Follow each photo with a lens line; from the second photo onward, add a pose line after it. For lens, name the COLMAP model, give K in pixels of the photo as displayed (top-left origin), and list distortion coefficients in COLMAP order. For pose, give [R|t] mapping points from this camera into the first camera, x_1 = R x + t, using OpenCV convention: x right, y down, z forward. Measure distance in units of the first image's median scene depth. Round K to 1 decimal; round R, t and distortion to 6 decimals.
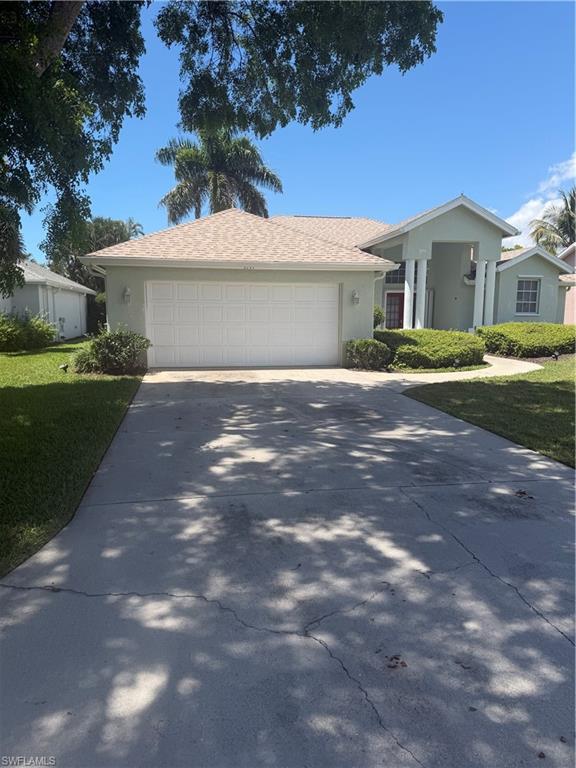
lens RADIAL K [[507.6, 0, 288.0], [0, 507.6, 384.0], [0, 0, 1]] dist [0.057908, -0.074084]
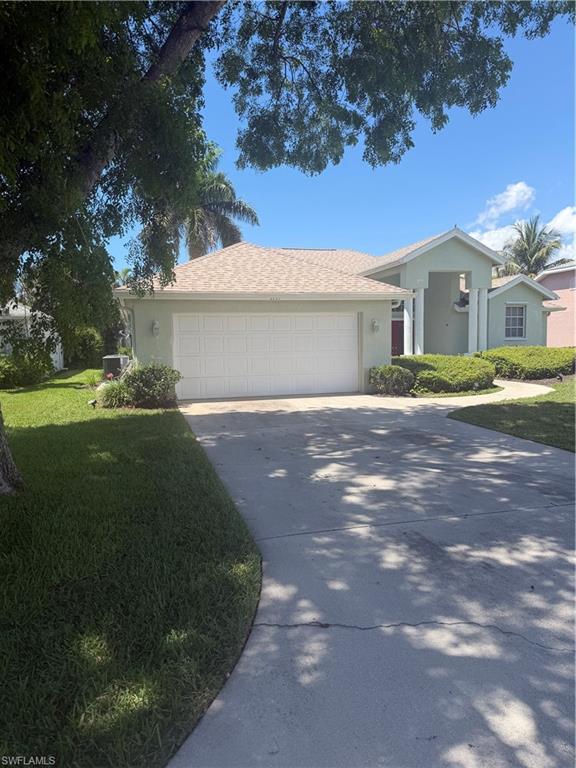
lens RADIAL K [[507.6, 0, 288.0], [0, 507.6, 384.0], [0, 0, 1]] dist [0.057908, -0.074084]
pose [[0.996546, -0.028750, 0.077913, -0.131132], [0.033093, 0.997936, -0.055033, -0.002164], [-0.076170, 0.057421, 0.995440, -0.000652]]
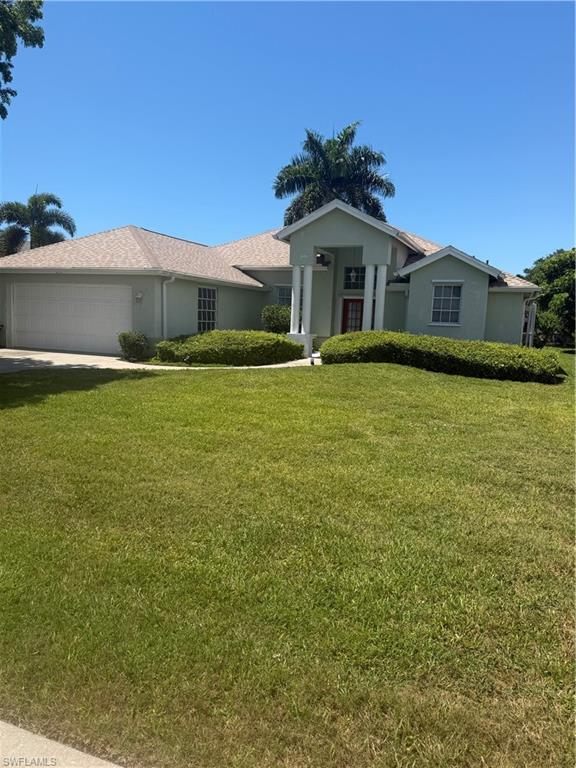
lens RADIAL K [[544.6, 0, 288.0], [0, 544.6, 384.0], [0, 0, 1]] dist [-0.002626, -0.000327]
pose [[0.857753, 0.088075, -0.506462, 1.156443], [-0.106258, 0.994314, -0.007048, -0.003386], [0.502961, 0.059861, 0.862234, 0.138036]]
